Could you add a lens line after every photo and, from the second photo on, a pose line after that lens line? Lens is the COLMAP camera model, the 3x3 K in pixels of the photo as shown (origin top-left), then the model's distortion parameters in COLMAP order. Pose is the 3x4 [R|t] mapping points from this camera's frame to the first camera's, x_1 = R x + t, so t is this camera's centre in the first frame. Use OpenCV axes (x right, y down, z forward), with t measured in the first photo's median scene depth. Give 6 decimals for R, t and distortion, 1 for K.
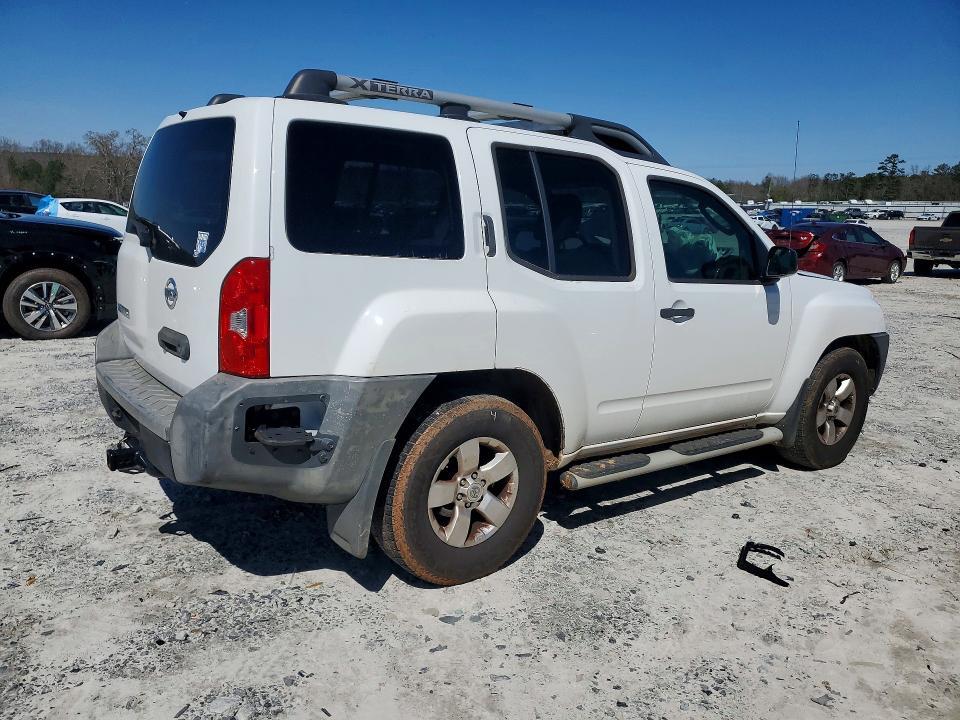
lens RADIAL K [[748.1, 0, 479.0], [0, 748.1, 358.0], [0, 0, 1]] dist [0.012939, -0.001830]
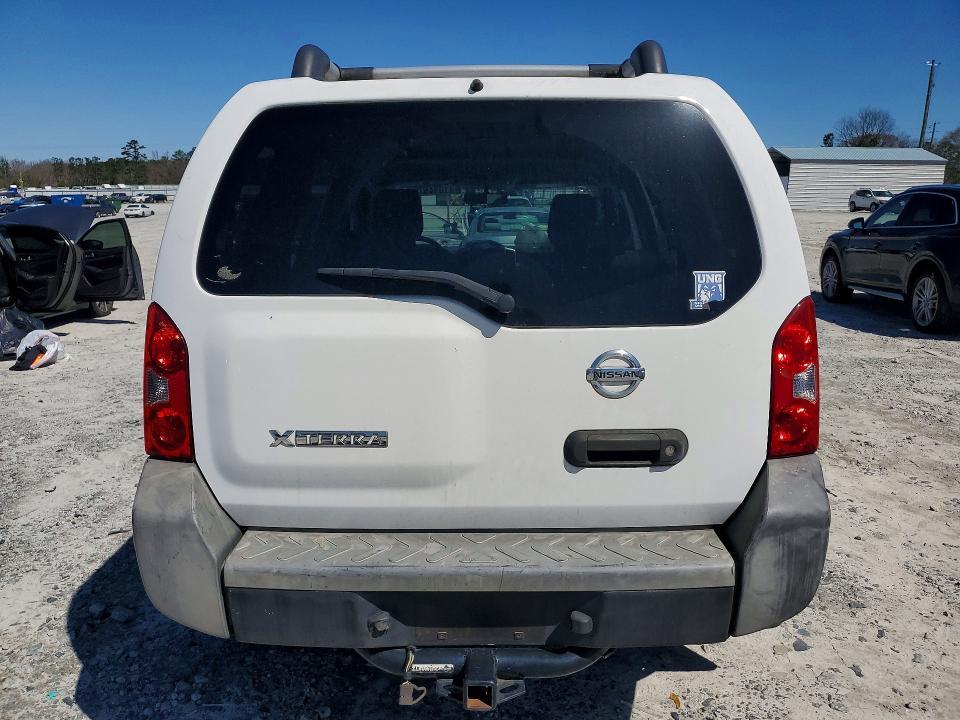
lens RADIAL K [[748.1, 0, 478.0], [0, 748.1, 341.7], [0, 0, 1]] dist [0.012939, -0.001830]
pose [[0.614926, -0.180907, 0.767553, -0.595640], [0.181707, 0.979644, 0.085321, -0.116176], [-0.767364, 0.087004, 0.635281, 0.420088]]
